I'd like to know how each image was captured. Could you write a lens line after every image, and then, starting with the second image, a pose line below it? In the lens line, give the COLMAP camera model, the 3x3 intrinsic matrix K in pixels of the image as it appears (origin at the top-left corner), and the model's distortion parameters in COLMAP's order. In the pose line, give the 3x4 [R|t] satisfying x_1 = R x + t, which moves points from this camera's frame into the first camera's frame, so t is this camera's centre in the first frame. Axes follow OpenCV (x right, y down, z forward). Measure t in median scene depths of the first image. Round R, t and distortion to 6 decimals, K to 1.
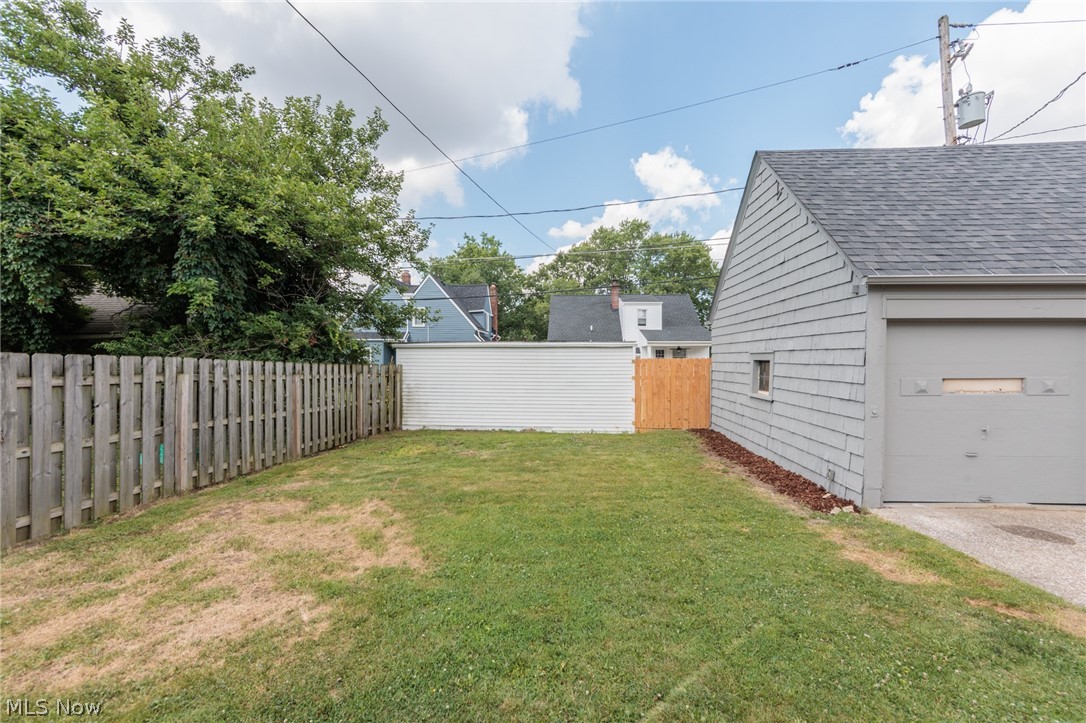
lens RADIAL K [[428.5, 0, 546.0], [0, 428.5, 361.1], [0, 0, 1]] dist [-0.002339, -0.000500]
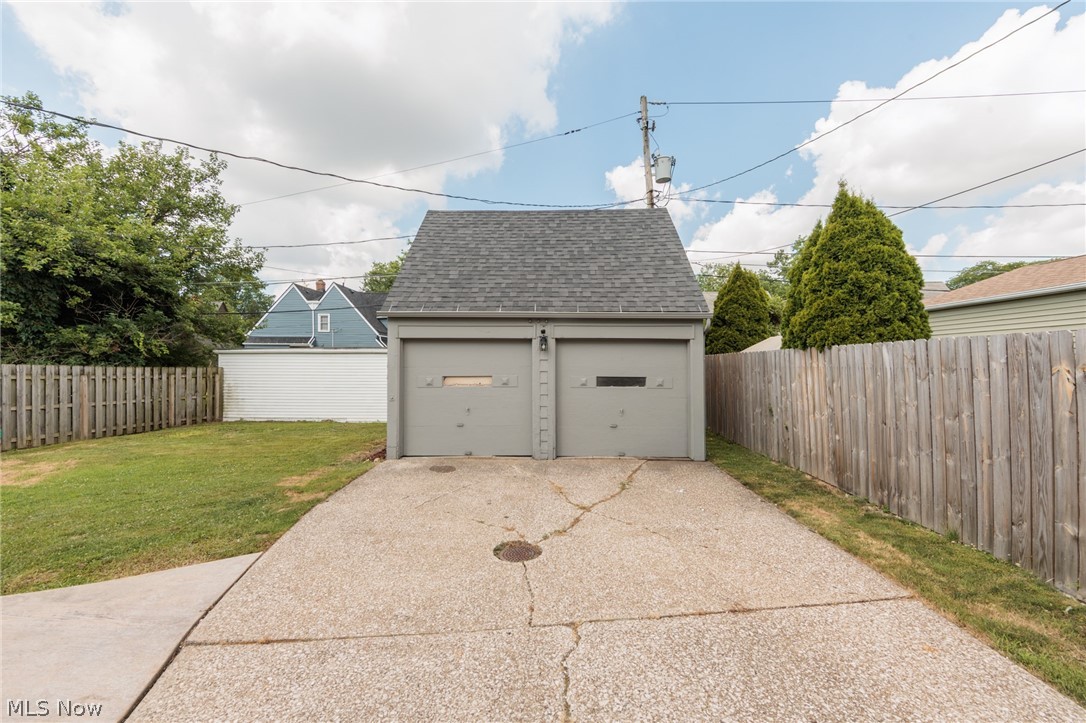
lens RADIAL K [[428.5, 0, 546.0], [0, 428.5, 361.1], [0, 0, 1]] dist [-0.002339, -0.000500]
pose [[0.999026, -0.000396, 0.044116, 0.673358], [0.000581, 0.999991, -0.004188, -0.004424], [-0.044114, 0.004209, 0.999018, -0.316034]]
